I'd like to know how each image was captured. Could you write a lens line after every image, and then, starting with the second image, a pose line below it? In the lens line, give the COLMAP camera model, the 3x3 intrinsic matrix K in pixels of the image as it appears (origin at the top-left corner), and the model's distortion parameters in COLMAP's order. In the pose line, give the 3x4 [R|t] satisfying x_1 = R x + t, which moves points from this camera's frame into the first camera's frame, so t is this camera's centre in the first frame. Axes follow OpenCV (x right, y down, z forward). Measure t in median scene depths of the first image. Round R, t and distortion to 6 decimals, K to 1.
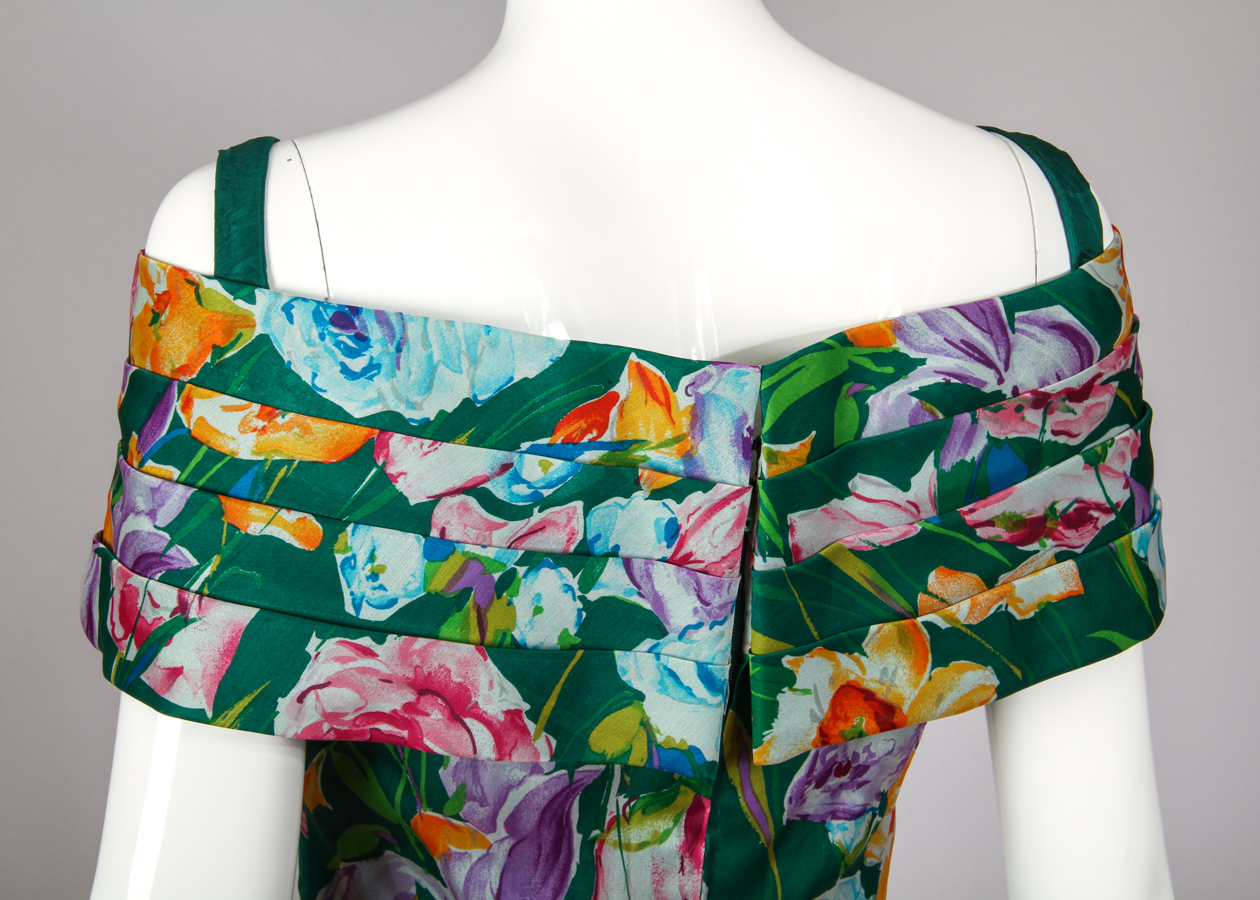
lens RADIAL K [[3178.1, 0, 630.0], [0, 3178.1, 450.0], [0, 0, 1]] dist [0.304551, -0.035409]
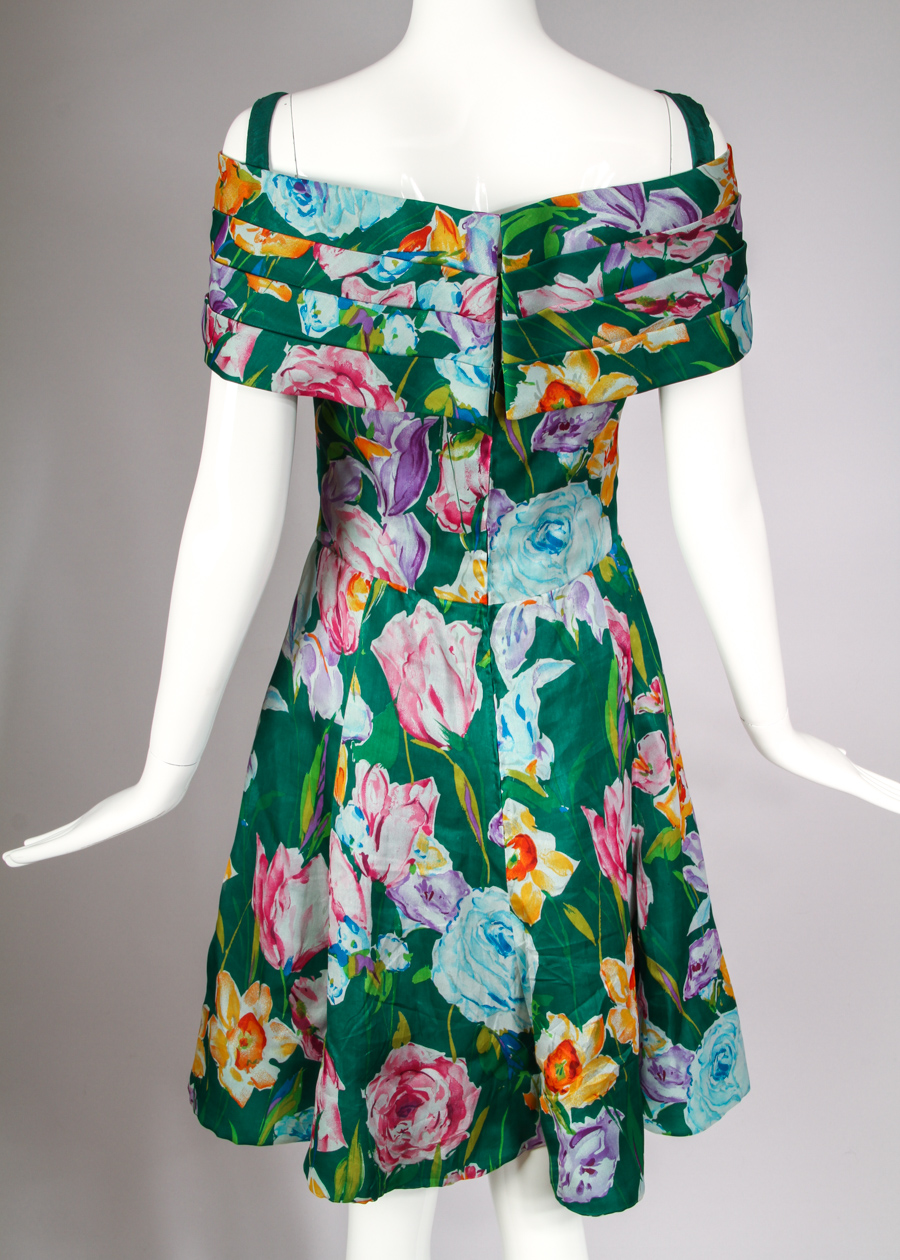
lens RADIAL K [[1850.7, 0, 450.0], [0, 1850.7, 630.0], [0, 0, 1]] dist [-0.009984, 0.874031]
pose [[0.971225, 0.073213, -0.226630, 0.285687], [-0.033233, 0.983929, 0.175441, 0.026277], [0.235832, -0.162862, 0.958050, -0.155300]]
